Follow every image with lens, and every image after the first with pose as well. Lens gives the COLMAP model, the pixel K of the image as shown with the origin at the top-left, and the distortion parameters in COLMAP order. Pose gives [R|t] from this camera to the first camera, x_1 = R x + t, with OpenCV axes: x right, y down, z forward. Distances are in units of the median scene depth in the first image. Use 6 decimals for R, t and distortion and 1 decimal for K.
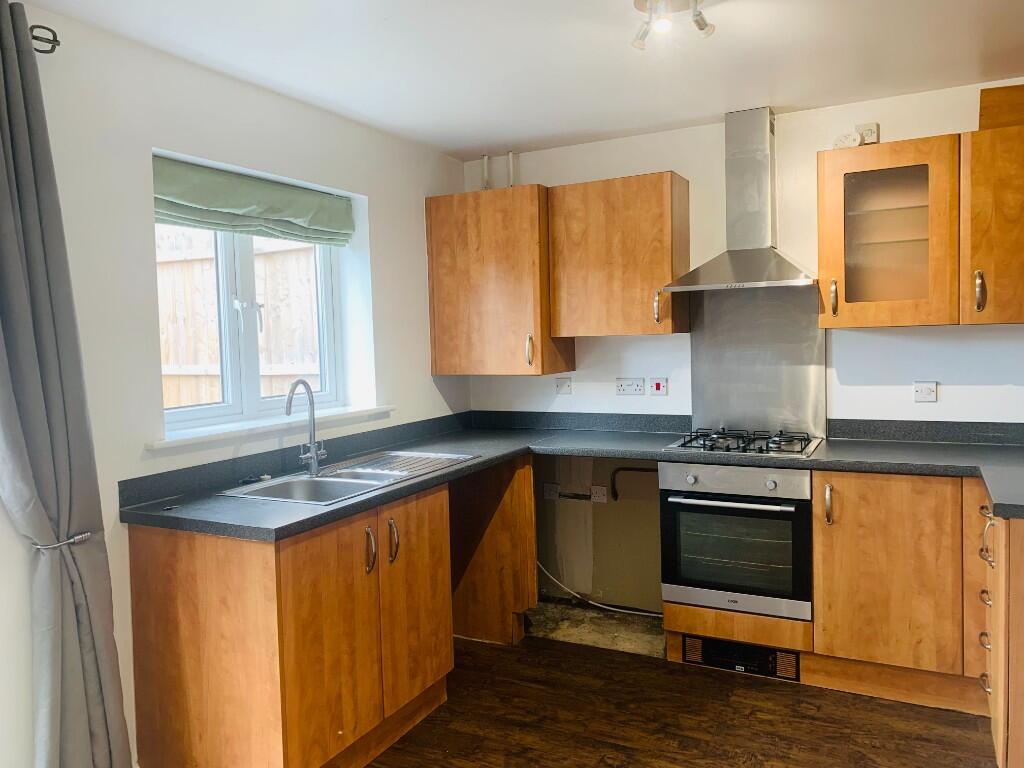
lens RADIAL K [[778.1, 0, 501.5], [0, 778.1, 380.3], [0, 0, 1]] dist [0.020312, -0.021737]
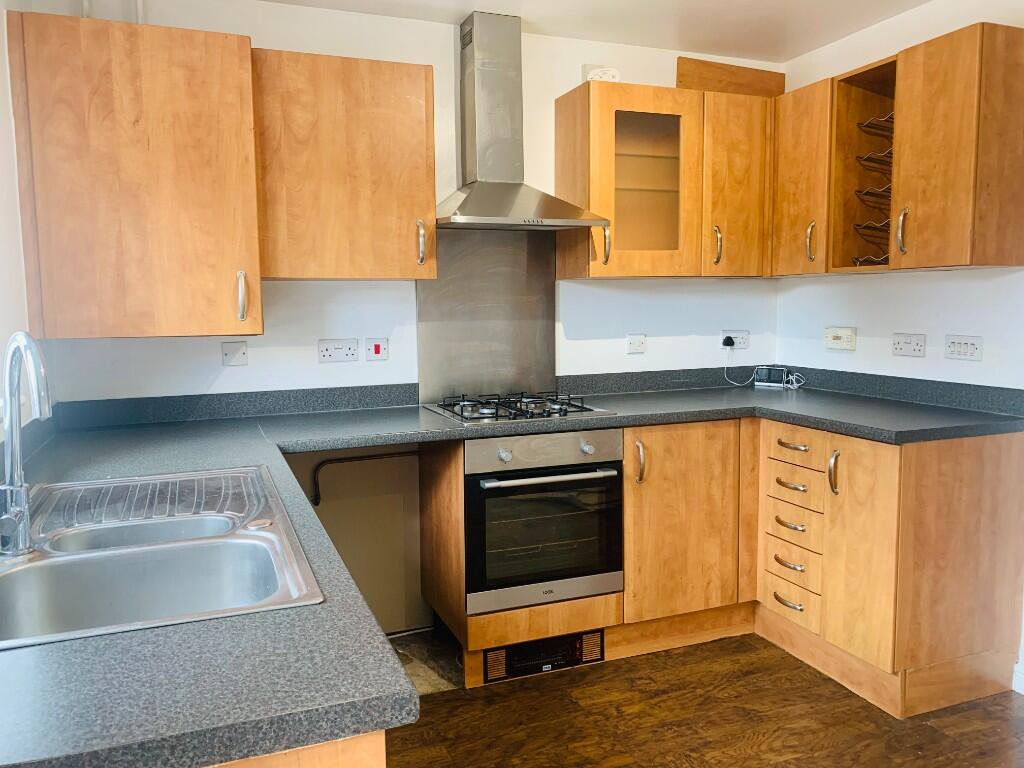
lens RADIAL K [[778.1, 0, 508.3], [0, 778.1, 383.4], [0, 0, 1]] dist [0.020312, -0.021737]
pose [[0.658123, -0.056251, 0.750806, -0.353736], [0.038298, 0.998415, 0.041231, 0.018171], [-0.751936, 0.001619, 0.659234, 0.465296]]
